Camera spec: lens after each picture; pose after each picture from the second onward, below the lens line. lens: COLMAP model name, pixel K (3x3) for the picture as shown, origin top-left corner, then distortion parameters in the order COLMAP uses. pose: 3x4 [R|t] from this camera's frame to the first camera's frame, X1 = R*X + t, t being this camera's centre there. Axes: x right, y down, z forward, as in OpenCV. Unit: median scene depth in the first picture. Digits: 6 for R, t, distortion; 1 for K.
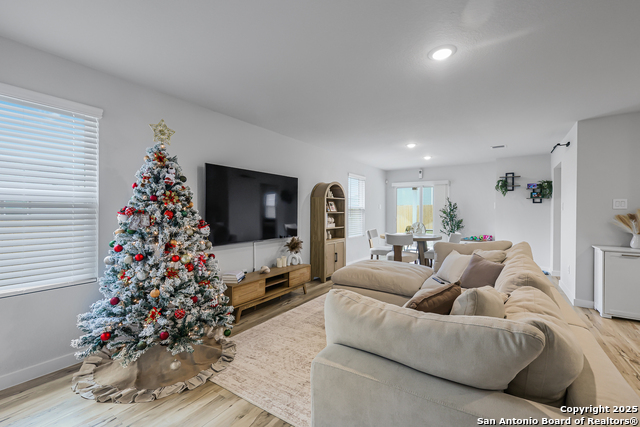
lens RADIAL K [[278.7, 0, 320.1], [0, 278.7, 214.4], [0, 0, 1]] dist [0.000141, 0.000201]
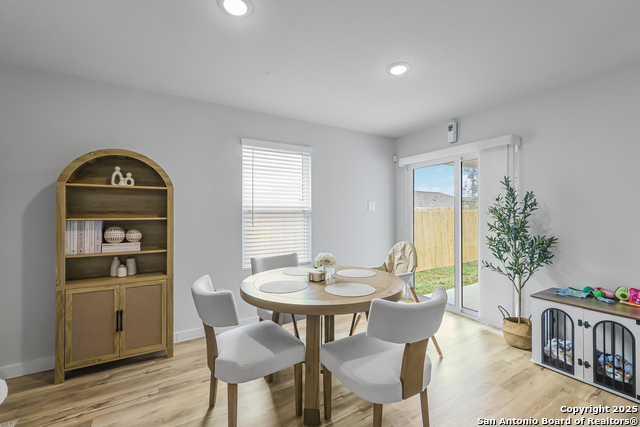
lens RADIAL K [[278.7, 0, 317.9], [0, 278.7, 212.9], [0, 0, 1]] dist [0.000141, 0.000201]
pose [[0.902035, -0.004305, -0.431641, 0.393240], [-0.001080, 0.999925, -0.012230, -0.008362], [0.431661, 0.011498, 0.901963, 0.546544]]
